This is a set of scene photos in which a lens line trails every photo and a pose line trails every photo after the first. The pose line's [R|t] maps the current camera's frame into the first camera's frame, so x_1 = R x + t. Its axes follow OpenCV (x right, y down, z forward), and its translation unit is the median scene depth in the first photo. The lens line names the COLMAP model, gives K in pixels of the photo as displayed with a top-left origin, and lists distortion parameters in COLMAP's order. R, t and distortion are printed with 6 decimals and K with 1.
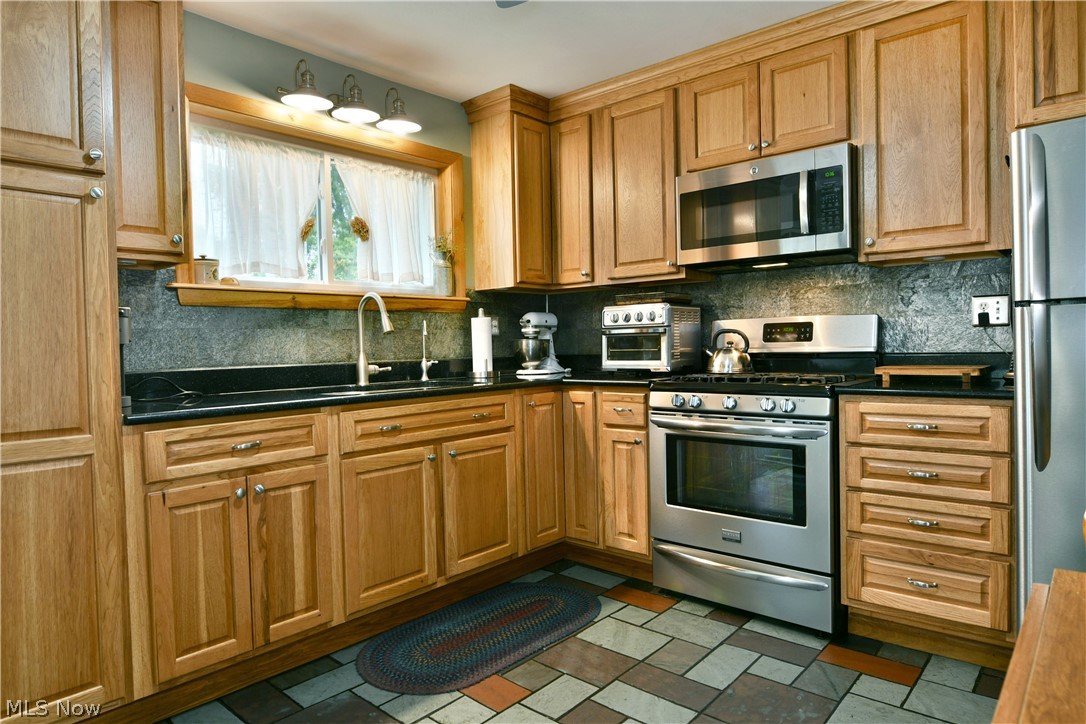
lens RADIAL K [[653.2, 0, 540.2], [0, 653.2, 359.3], [0, 0, 1]] dist [-0.018362, -0.002526]
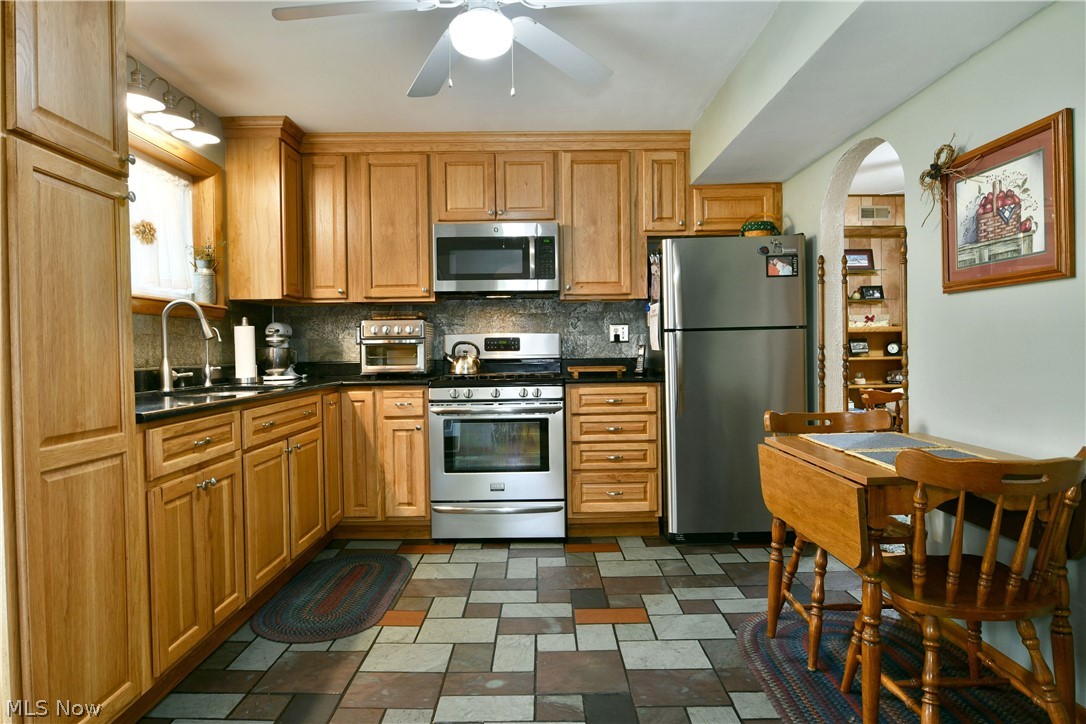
lens RADIAL K [[653.2, 0, 540.2], [0, 653.2, 359.3], [0, 0, 1]] dist [-0.018362, -0.002526]
pose [[0.747717, 0.000689, 0.664017, -0.582649], [0.013650, 0.999772, -0.016409, 0.017731], [-0.663877, 0.021333, 0.747537, -0.129598]]
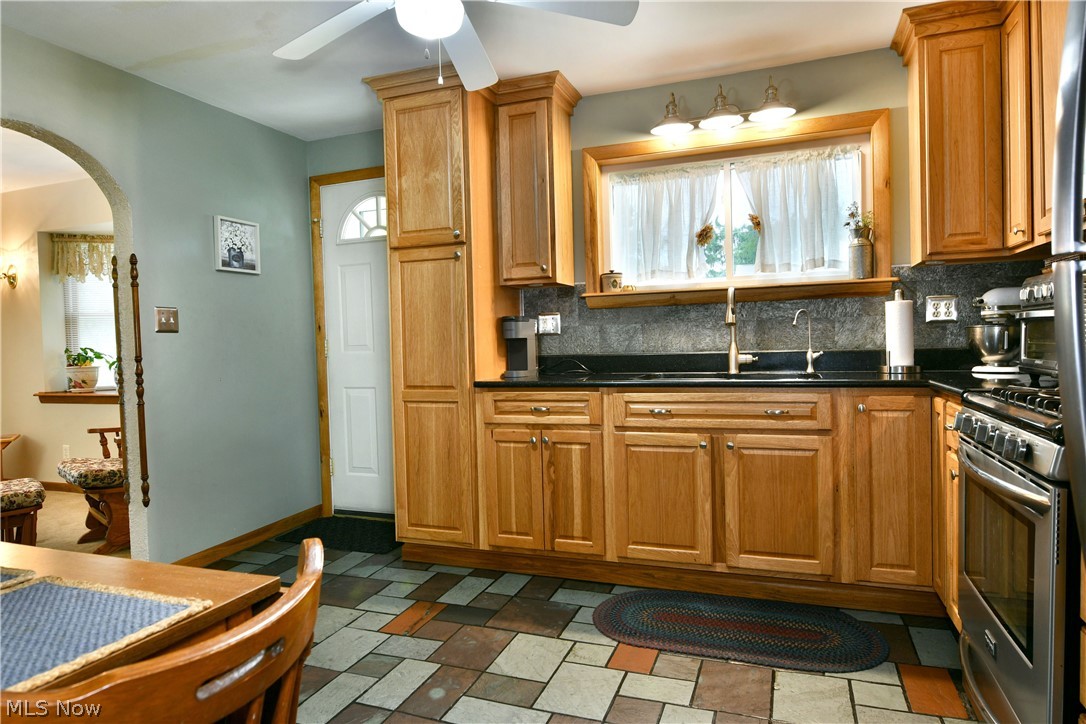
lens RADIAL K [[653.2, 0, 540.2], [0, 653.2, 359.3], [0, 0, 1]] dist [-0.018362, -0.002526]
pose [[0.358880, 0.036211, -0.932681, 0.707873], [-0.003603, 0.999293, 0.037411, -0.025589], [0.933377, -0.010065, 0.358757, 0.373871]]
